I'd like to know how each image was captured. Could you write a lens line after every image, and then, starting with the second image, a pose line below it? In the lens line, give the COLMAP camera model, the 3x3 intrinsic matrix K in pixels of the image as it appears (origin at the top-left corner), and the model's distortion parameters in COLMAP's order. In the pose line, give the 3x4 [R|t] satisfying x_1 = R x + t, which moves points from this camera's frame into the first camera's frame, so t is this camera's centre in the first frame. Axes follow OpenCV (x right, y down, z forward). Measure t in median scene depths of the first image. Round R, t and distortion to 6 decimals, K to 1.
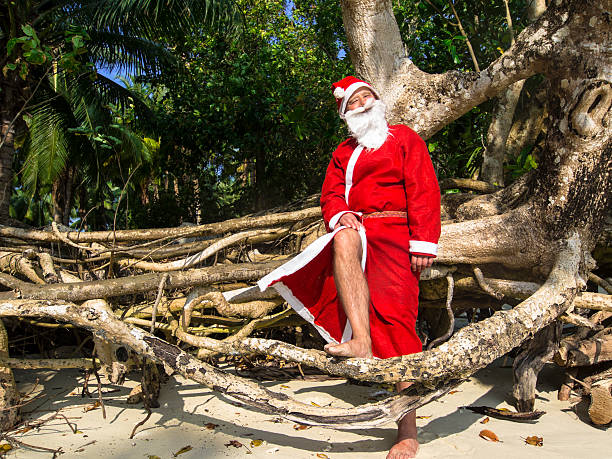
lens RADIAL K [[482.6, 0, 306.0], [0, 482.6, 229.5], [0, 0, 1]] dist [0.023694, -0.006226]
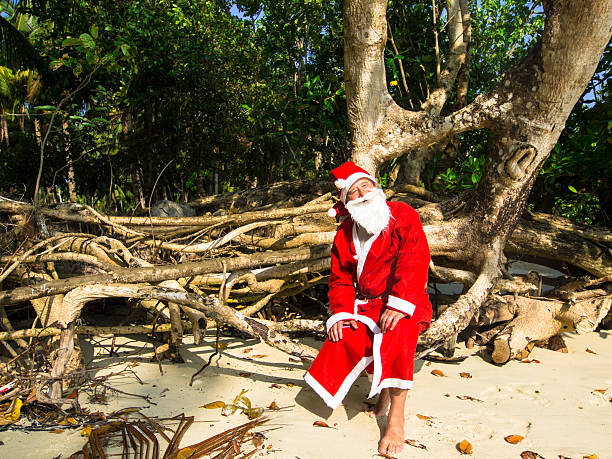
lens RADIAL K [[482.6, 0, 306.0], [0, 482.6, 229.5], [0, 0, 1]] dist [0.023694, -0.006226]
pose [[0.961210, 0.042165, 0.272576, -0.406920], [-0.067939, 0.993992, 0.085818, -0.108212], [-0.267320, -0.101008, 0.958299, -0.257324]]
